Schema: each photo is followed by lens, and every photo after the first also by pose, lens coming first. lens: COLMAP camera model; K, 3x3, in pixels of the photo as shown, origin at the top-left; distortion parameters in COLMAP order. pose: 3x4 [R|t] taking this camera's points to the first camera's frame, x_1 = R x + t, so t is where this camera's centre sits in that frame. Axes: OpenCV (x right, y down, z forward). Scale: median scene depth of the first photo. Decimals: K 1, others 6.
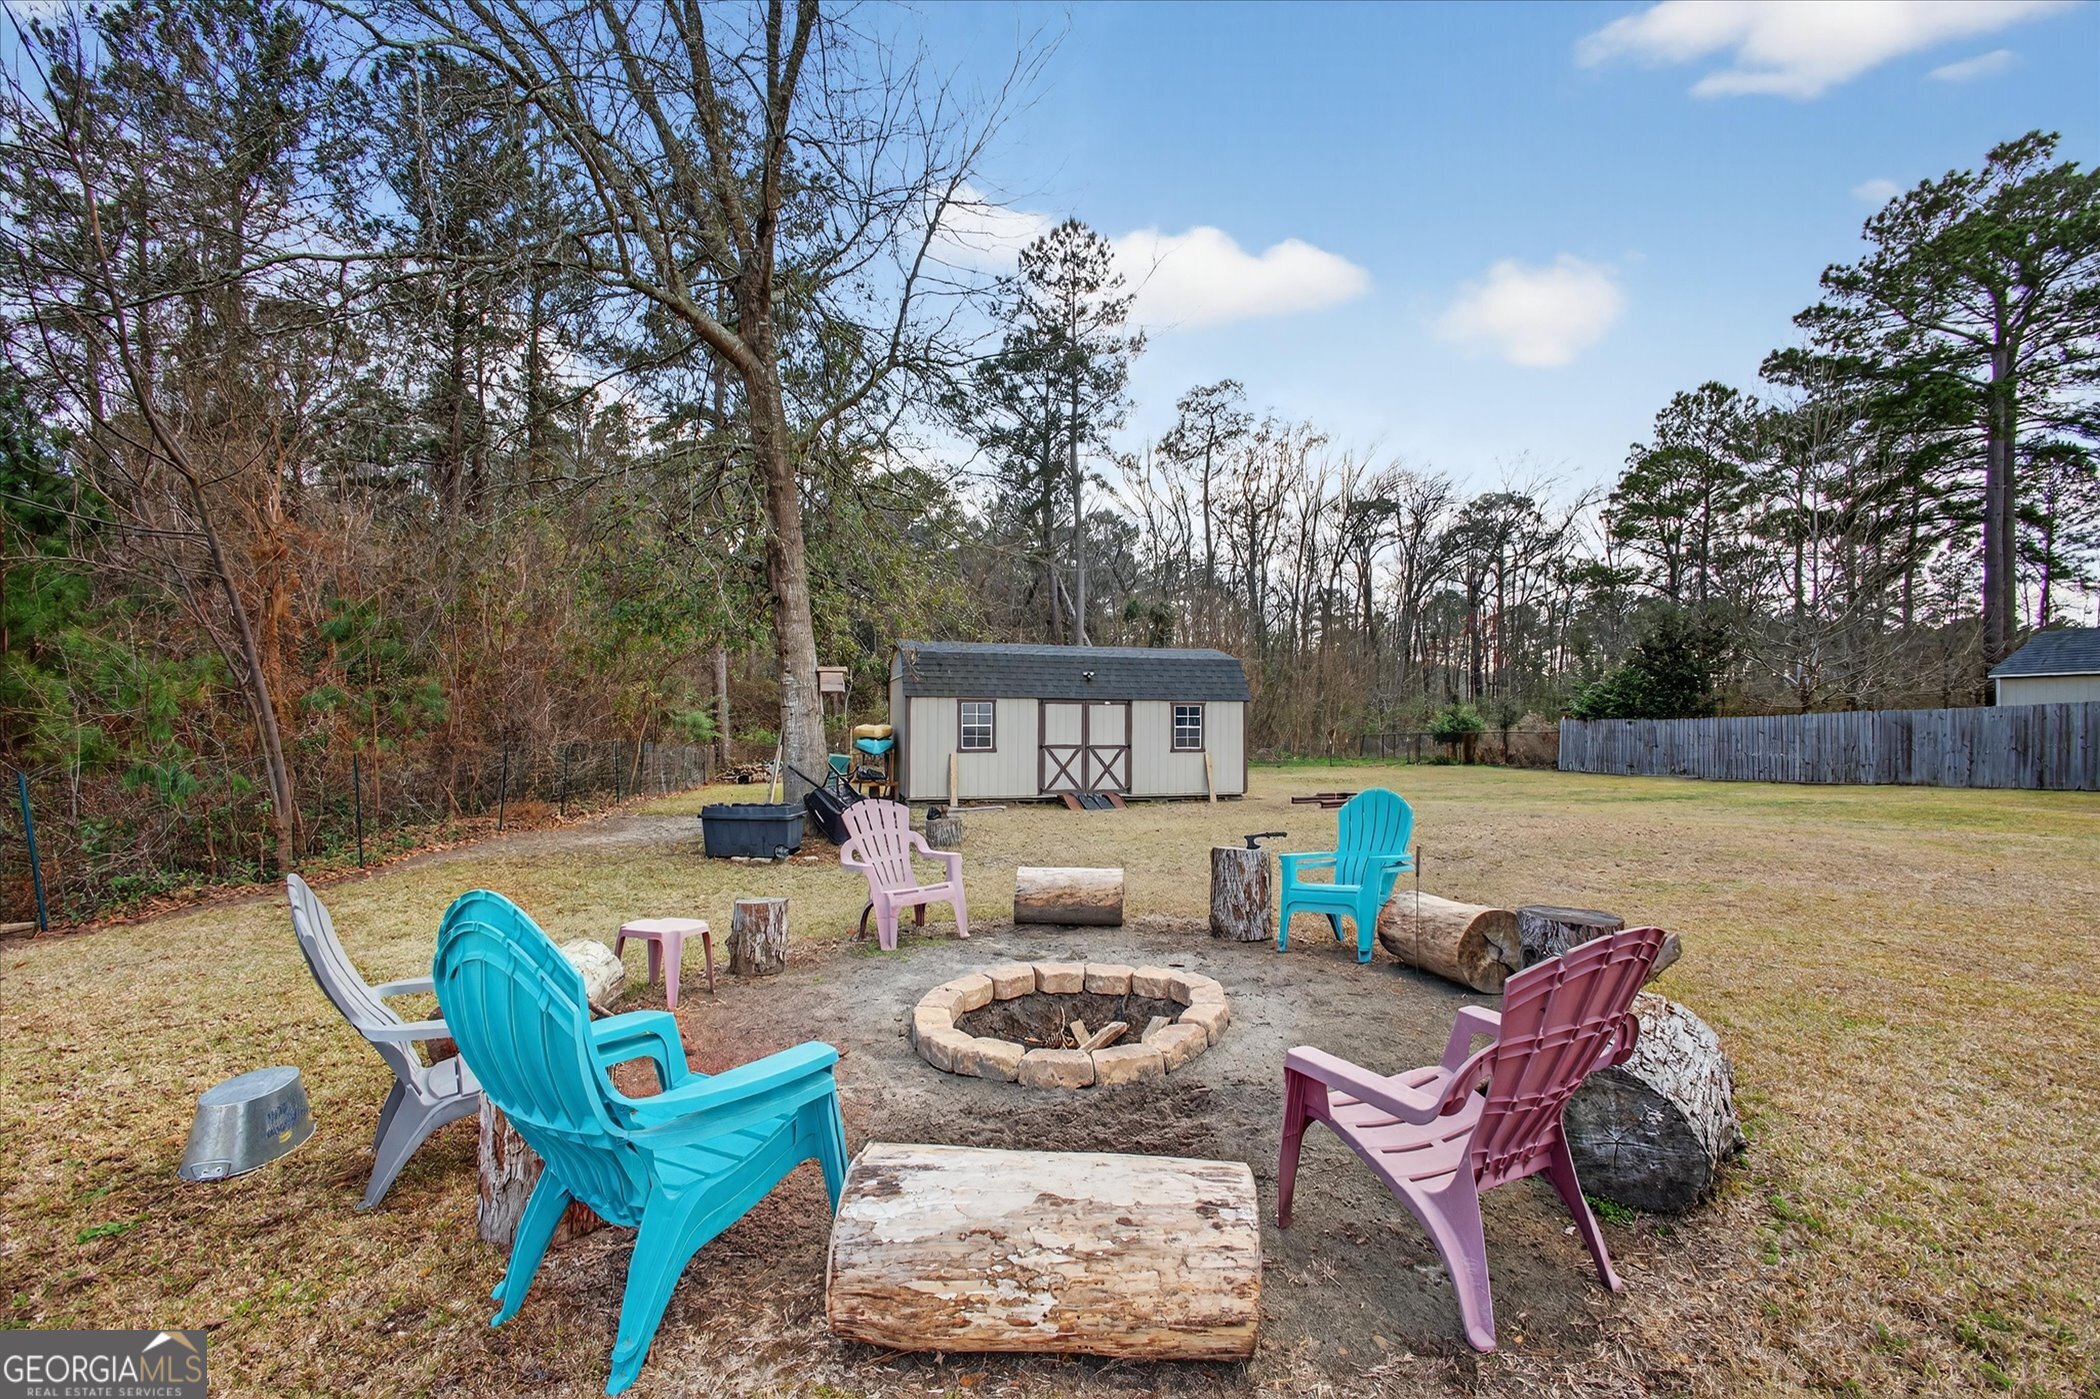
lens RADIAL K [[920.1, 0, 1056.4], [0, 920.1, 691.2], [0, 0, 1]] dist [0.004514, 0.001169]
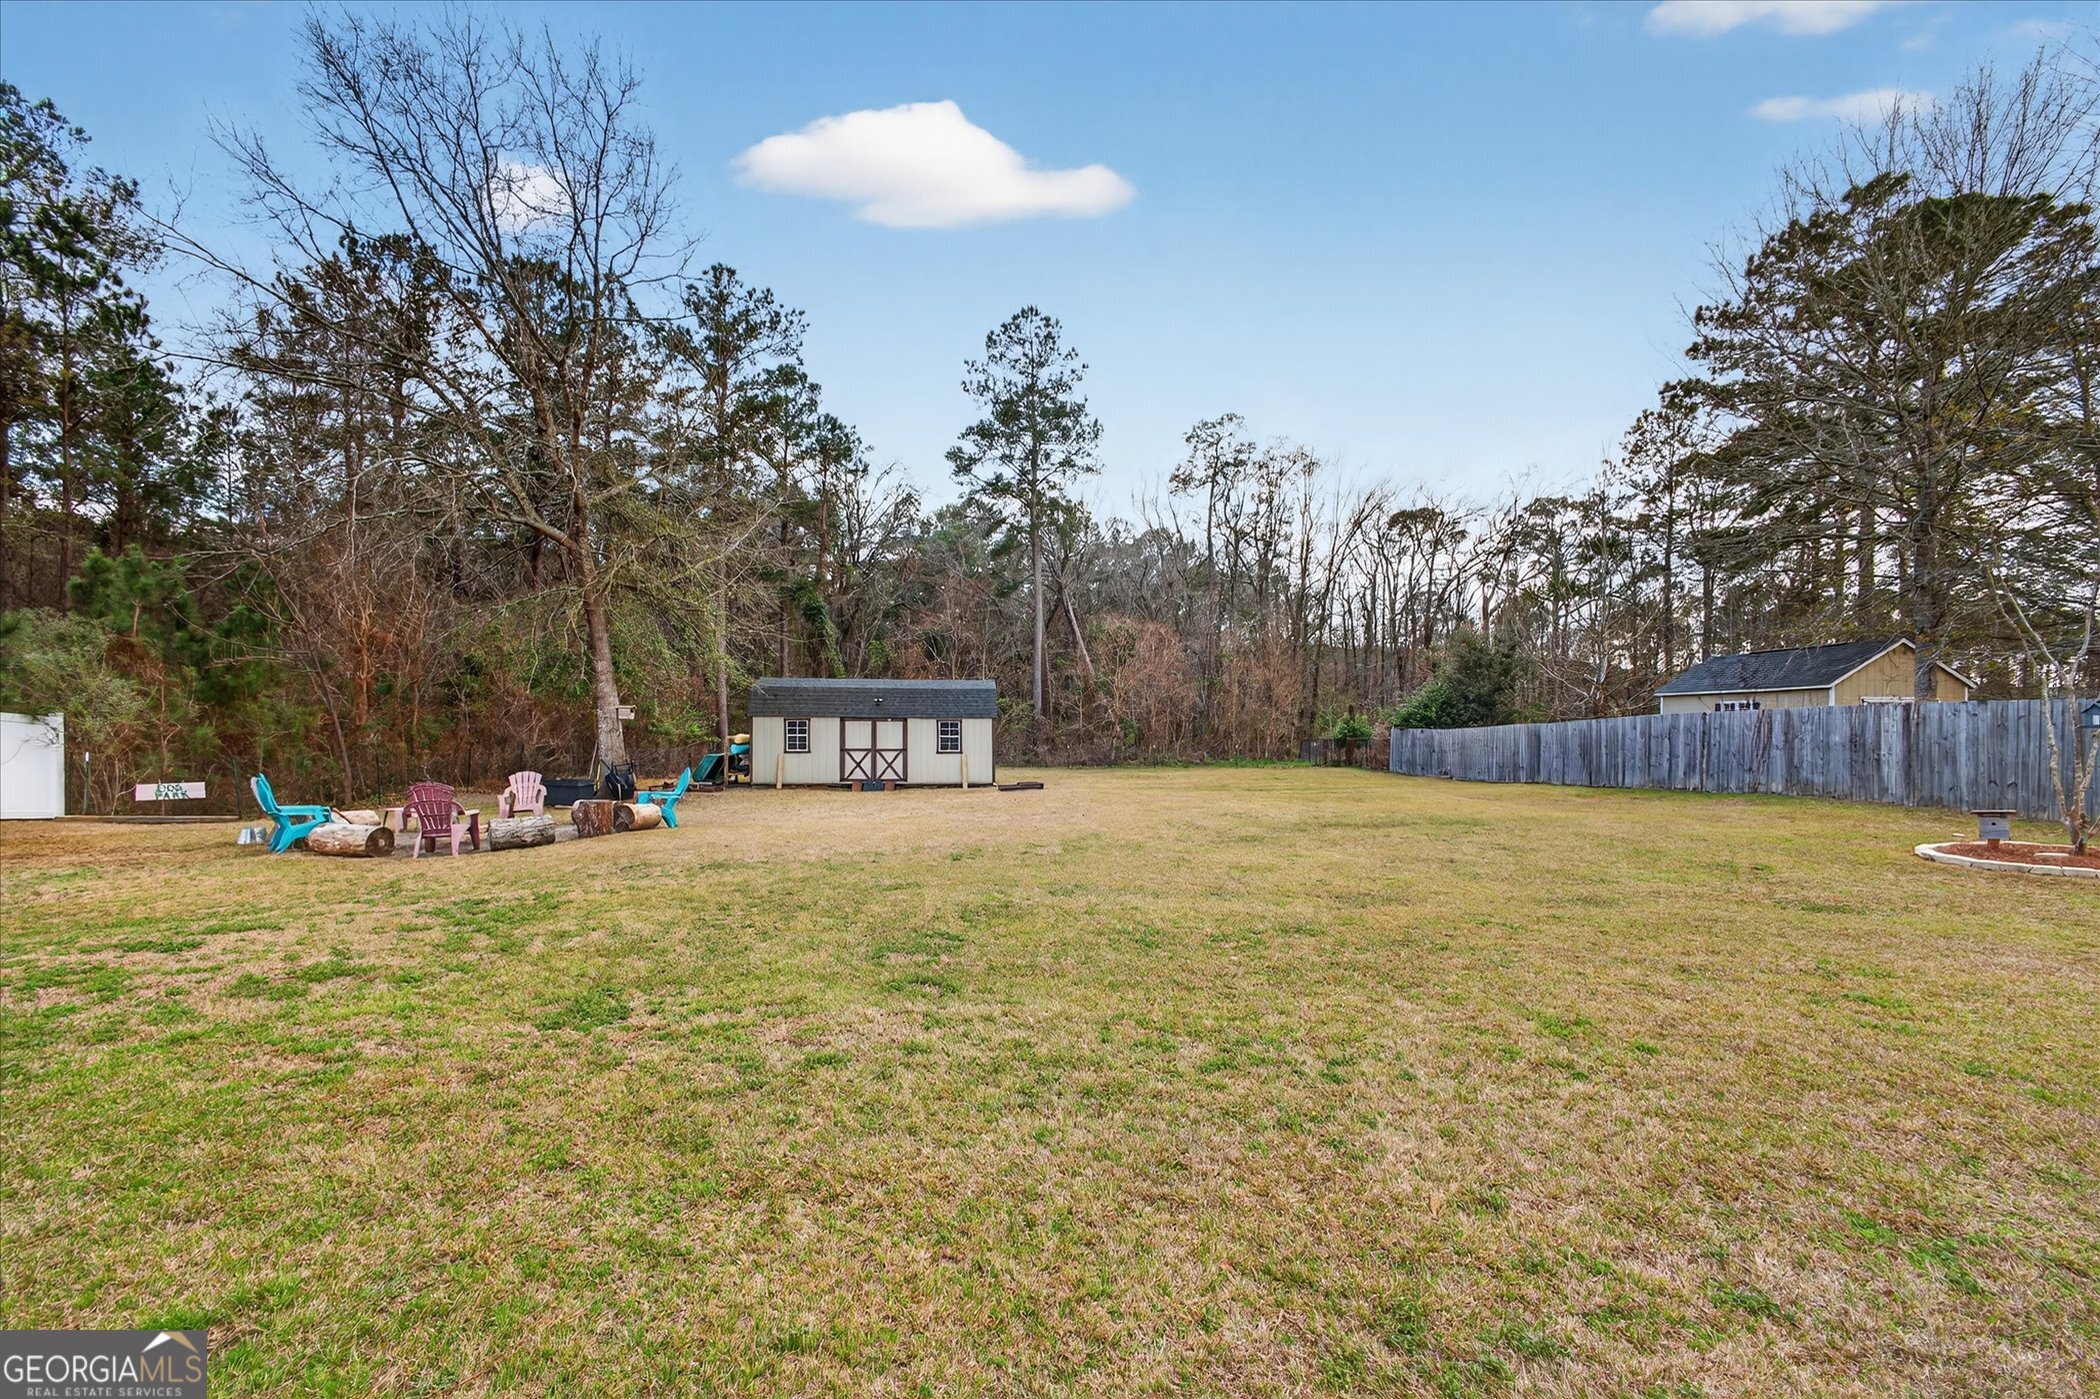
lens RADIAL K [[920.1, 0, 1048.2], [0, 920.1, 709.8], [0, 0, 1]] dist [0.004514, 0.001169]
pose [[0.985695, -0.002337, -0.168522, 0.548798], [0.005451, 0.999823, 0.018018, -0.028922], [0.168450, -0.018679, 0.985533, -0.407848]]
